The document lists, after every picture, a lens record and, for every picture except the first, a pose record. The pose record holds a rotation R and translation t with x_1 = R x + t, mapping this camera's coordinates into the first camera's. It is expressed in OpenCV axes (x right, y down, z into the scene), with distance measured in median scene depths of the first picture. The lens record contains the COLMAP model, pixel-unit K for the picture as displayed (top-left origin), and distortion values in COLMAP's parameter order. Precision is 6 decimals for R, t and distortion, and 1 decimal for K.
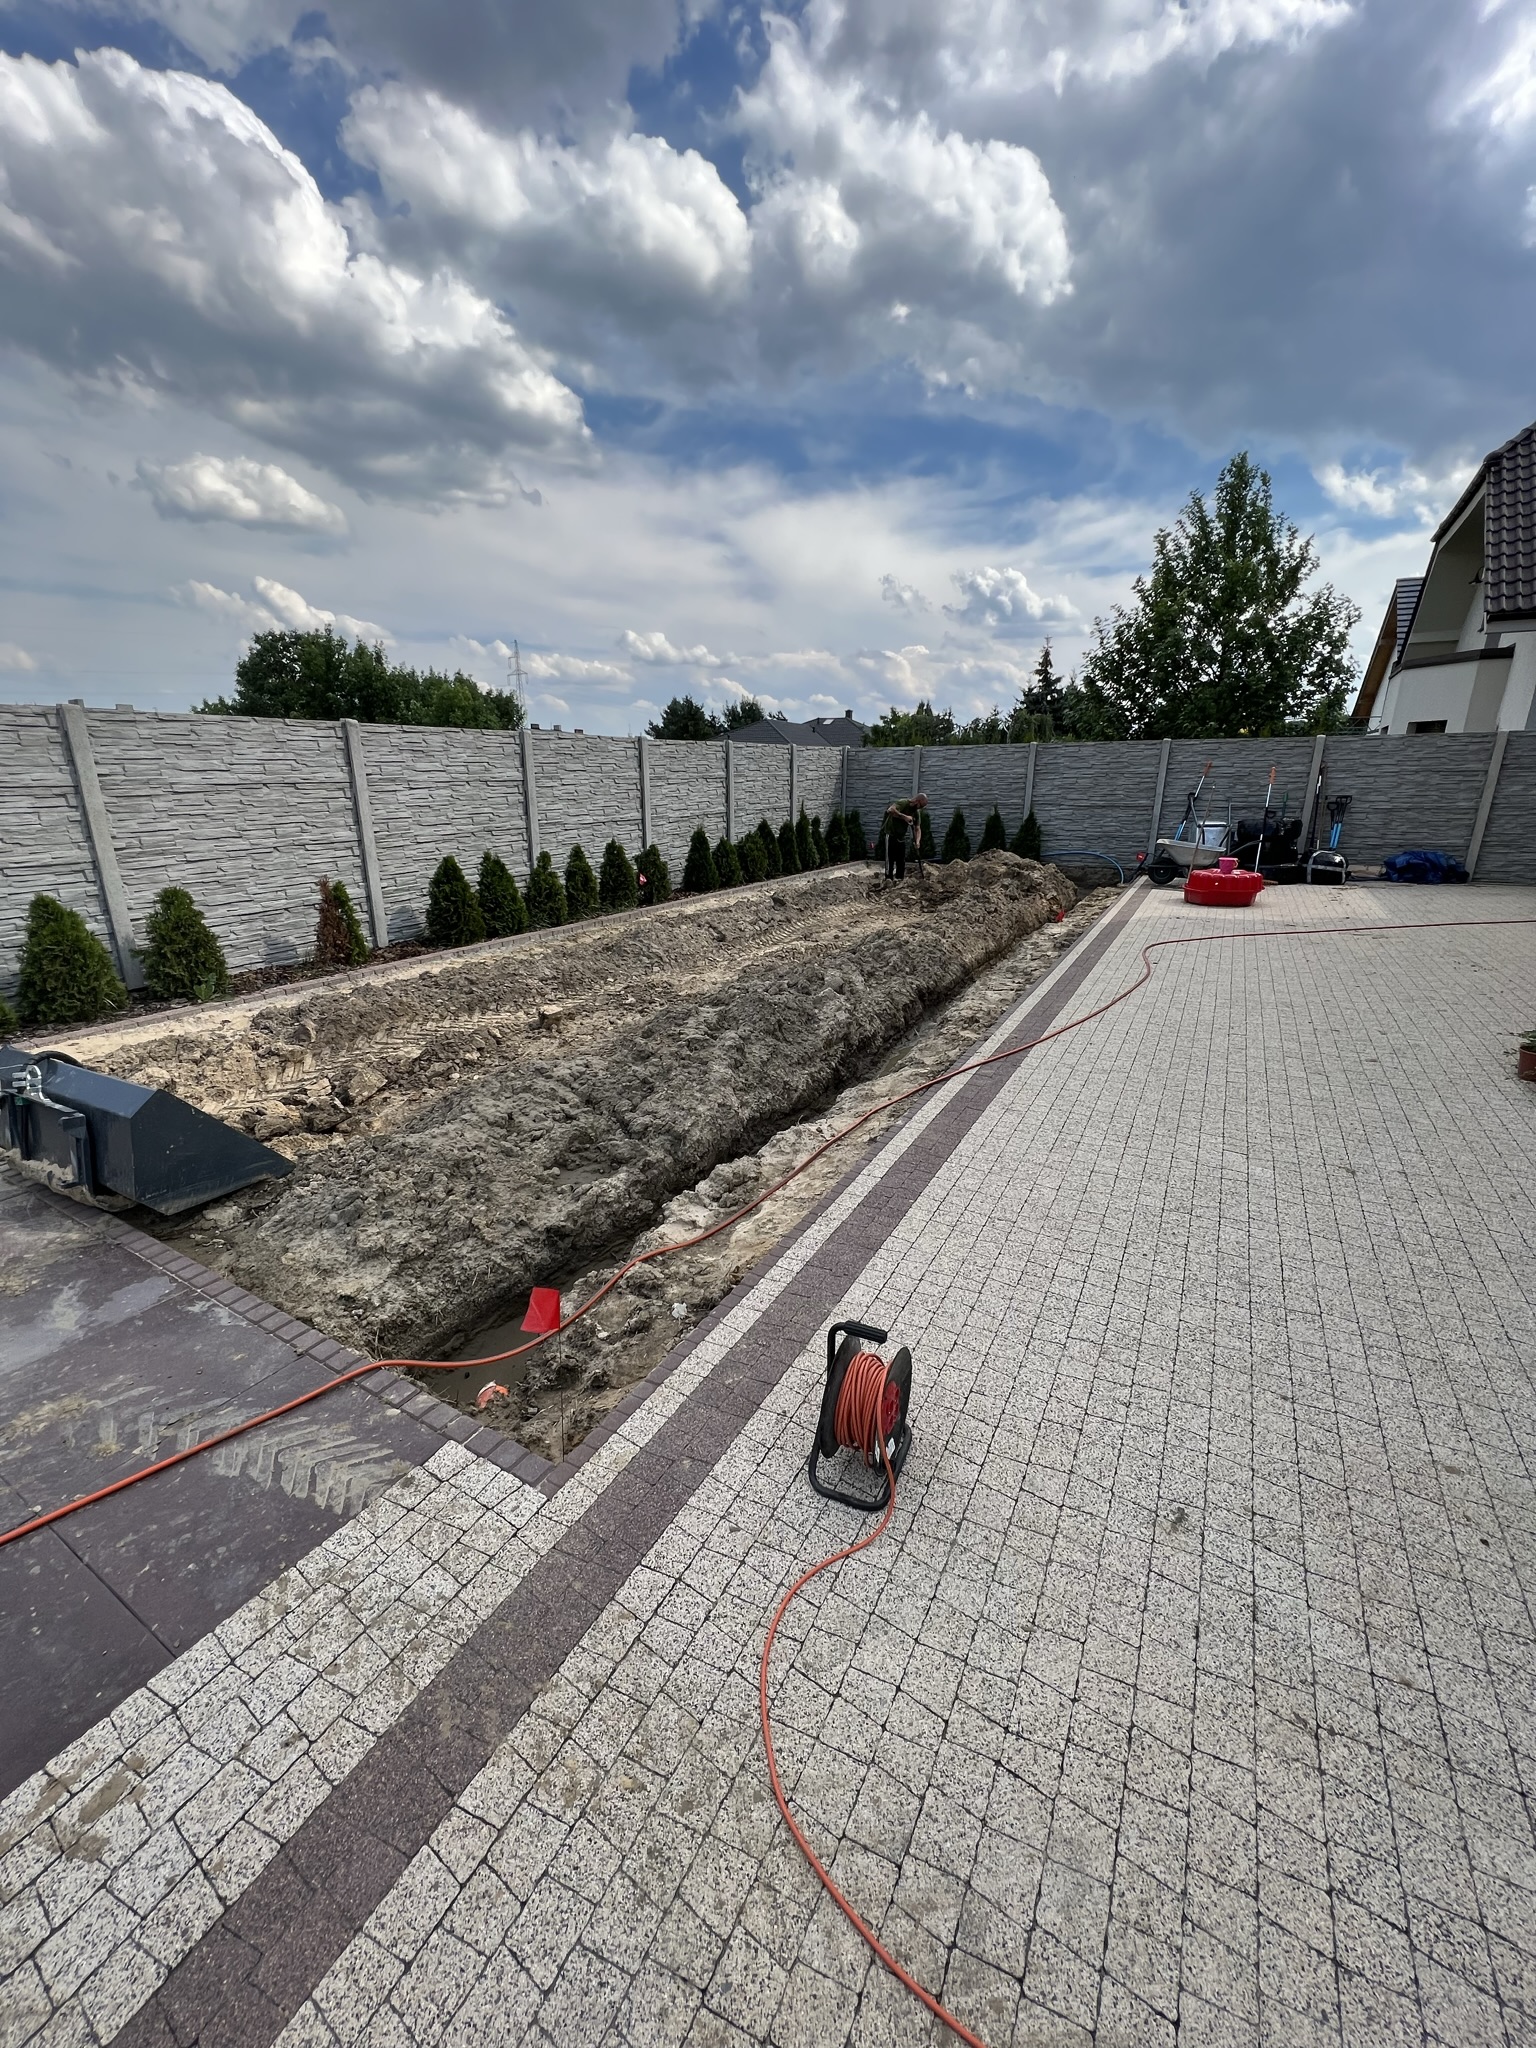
lens RADIAL K [[803.8, 0, 767.8], [0, 803.8, 1038.5], [0, 0, 1]] dist [-0.001249, 0.001062]
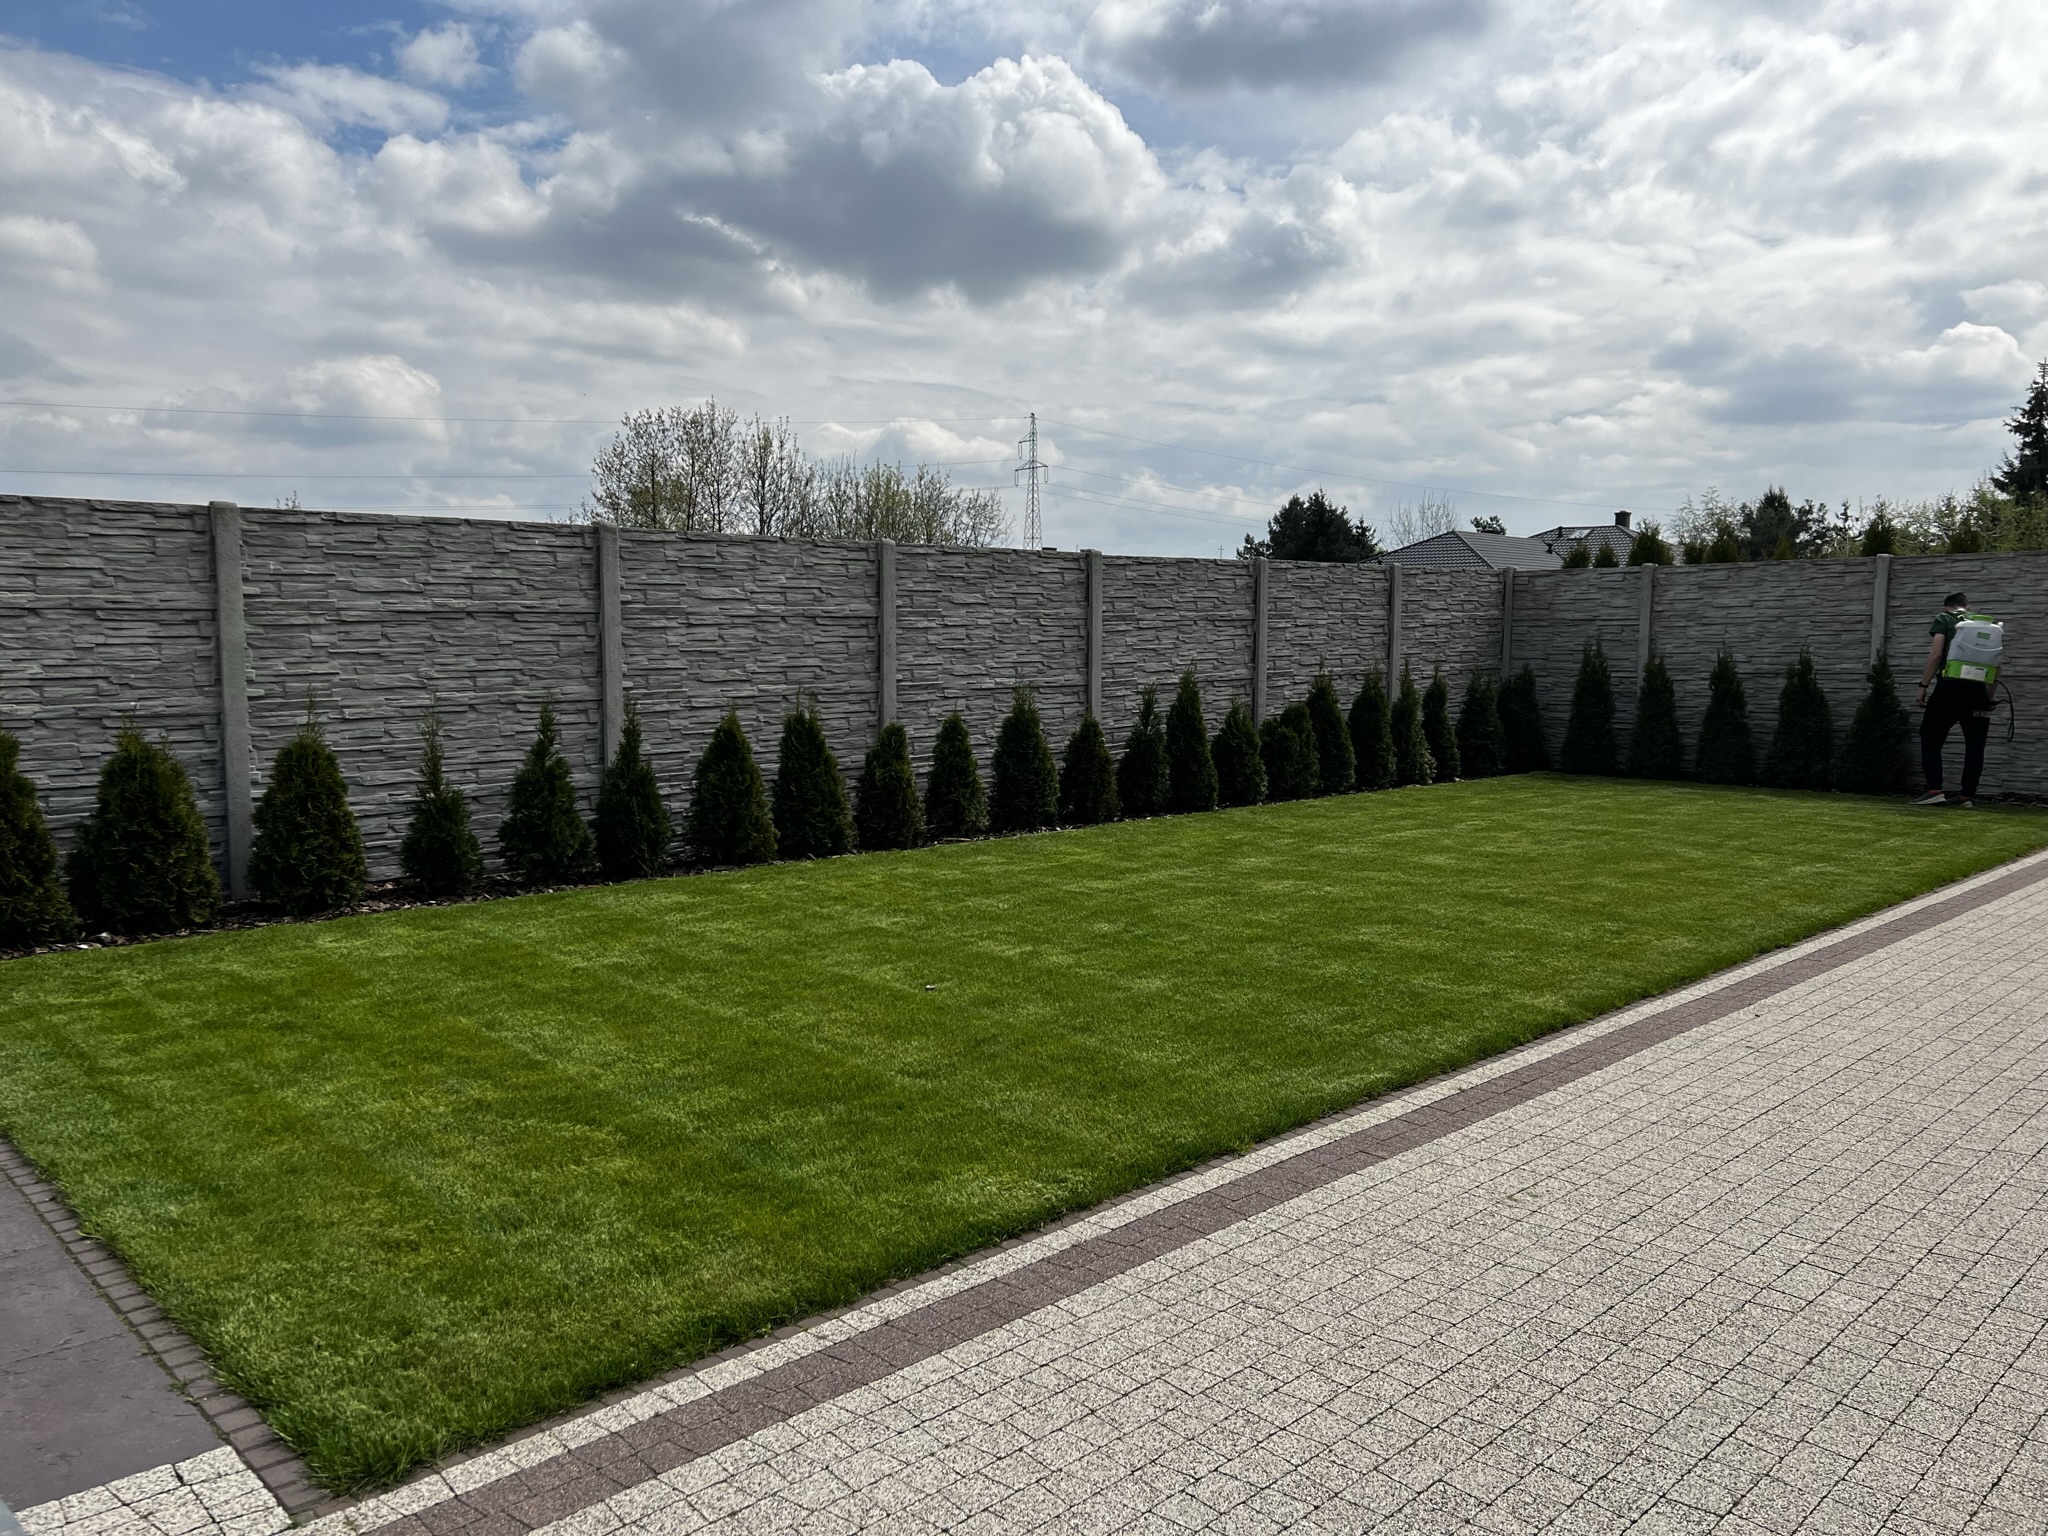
lens RADIAL K [[1528.5, 0, 1046.5], [0, 1528.5, 818.0], [0, 0, 1]] dist [0.059609, -0.066171]
pose [[0.962752, 0.036376, -0.267929, 0.144185], [-0.088147, 0.978999, -0.183824, 0.034255], [0.255615, 0.200594, 0.945739, -0.045259]]
